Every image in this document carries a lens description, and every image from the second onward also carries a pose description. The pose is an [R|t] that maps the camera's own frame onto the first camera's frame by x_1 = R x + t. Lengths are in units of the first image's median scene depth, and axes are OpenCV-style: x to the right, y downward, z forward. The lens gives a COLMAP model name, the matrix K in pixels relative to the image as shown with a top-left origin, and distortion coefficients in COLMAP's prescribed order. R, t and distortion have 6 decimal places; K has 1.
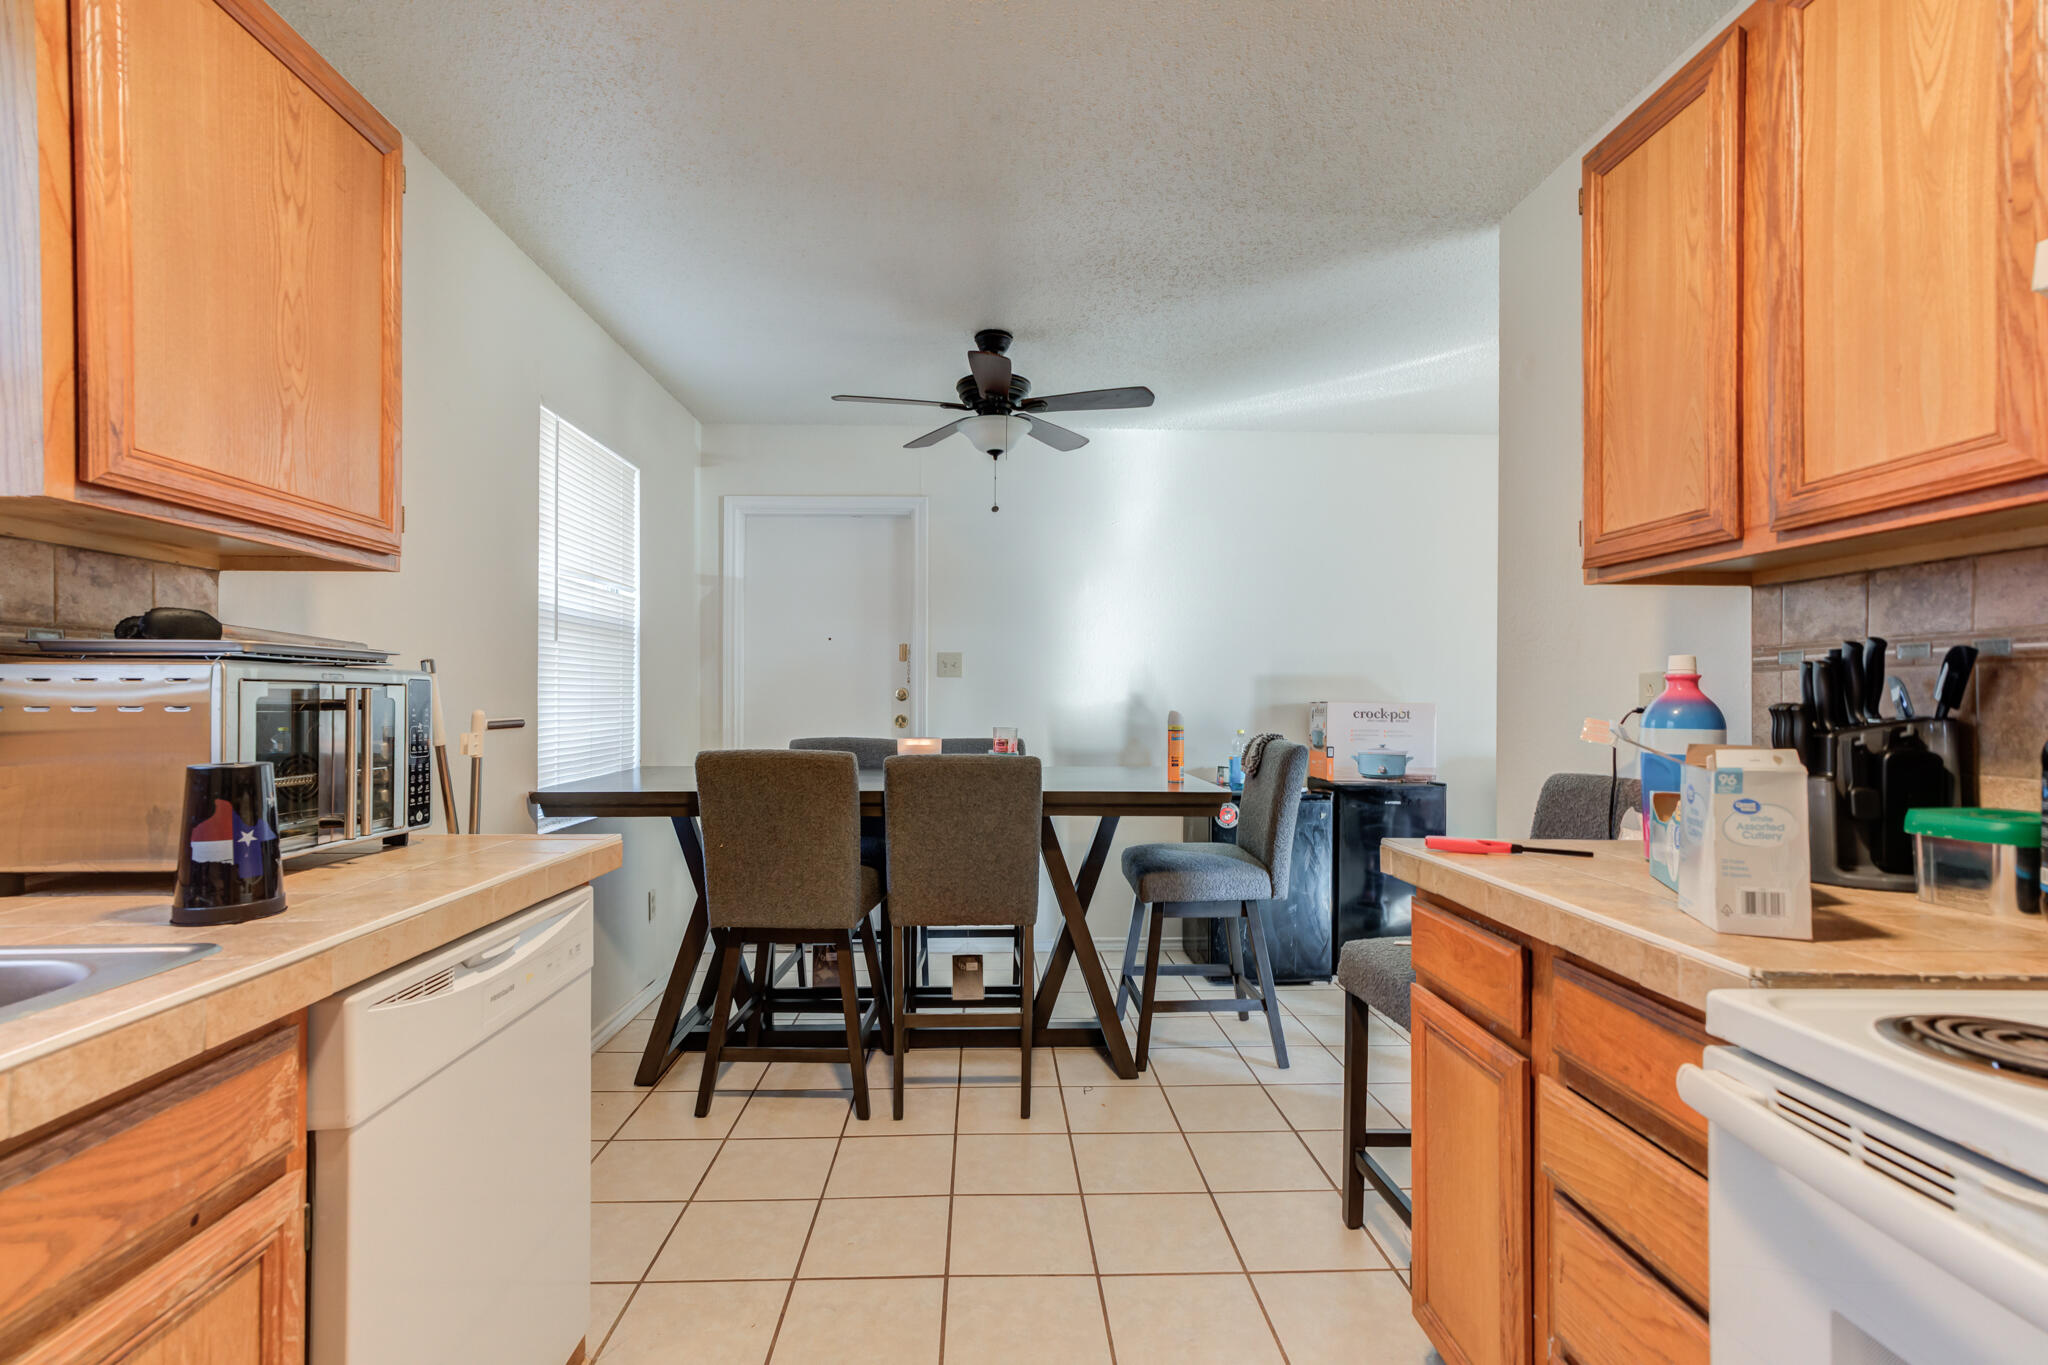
lens RADIAL K [[937.7, 0, 1024.0], [0, 937.7, 682.5], [0, 0, 1]] dist [-0.001021, -0.000120]
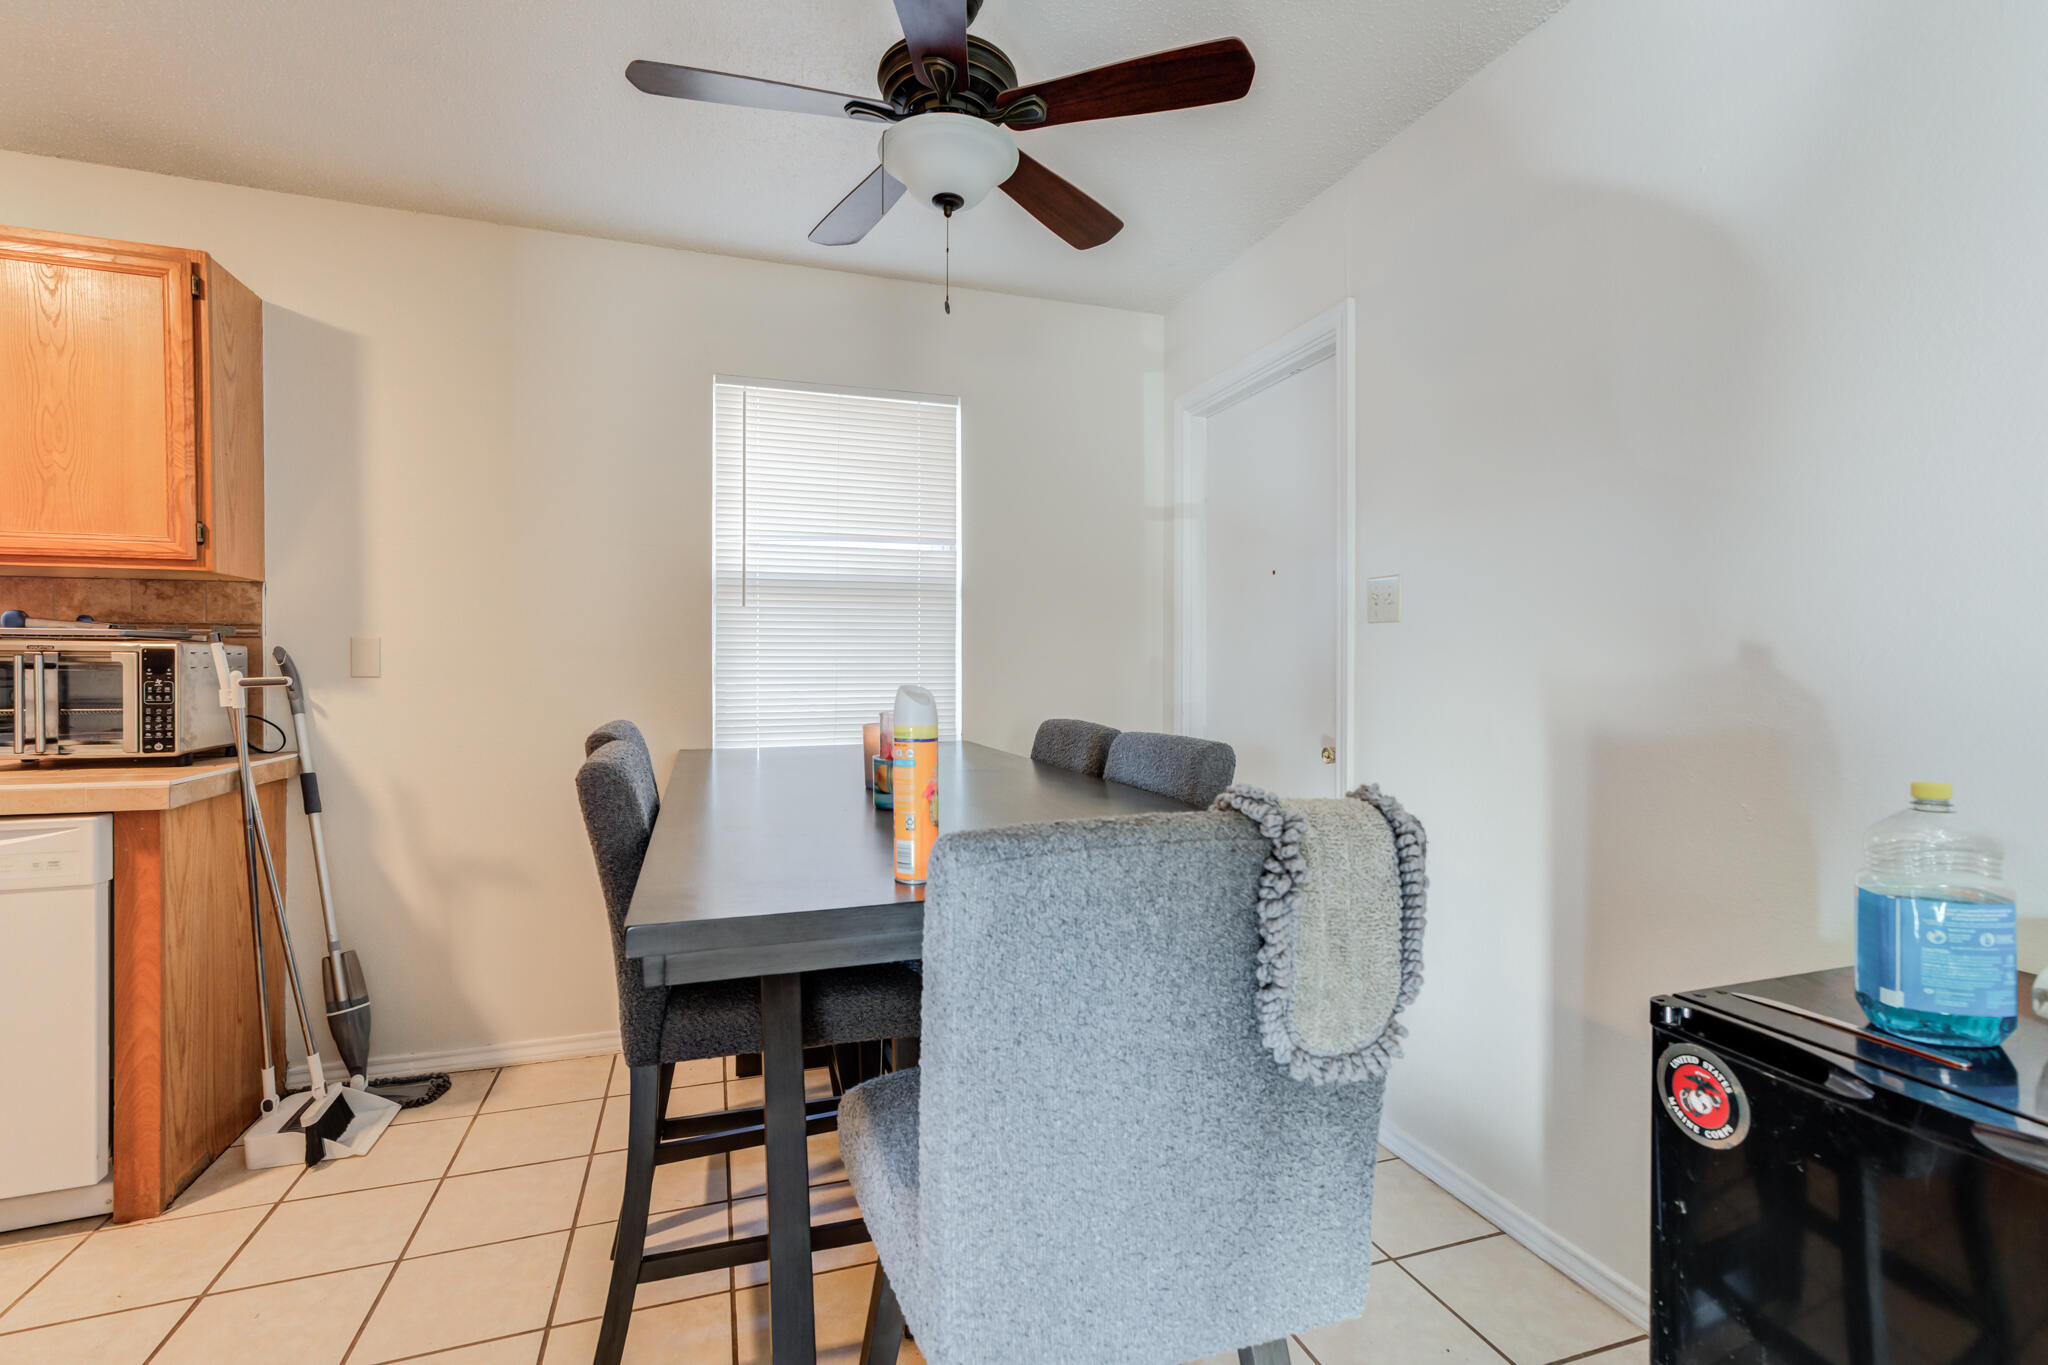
lens RADIAL K [[936.9, 0, 1026.3], [0, 936.9, 662.9], [0, 0, 1]] dist [-0.014558, 0.015165]
pose [[0.274443, -0.007284, -0.961576, 0.582095], [0.017134, 0.999850, -0.002684, 0.025480], [0.961451, -0.015739, 0.274527, 1.046107]]
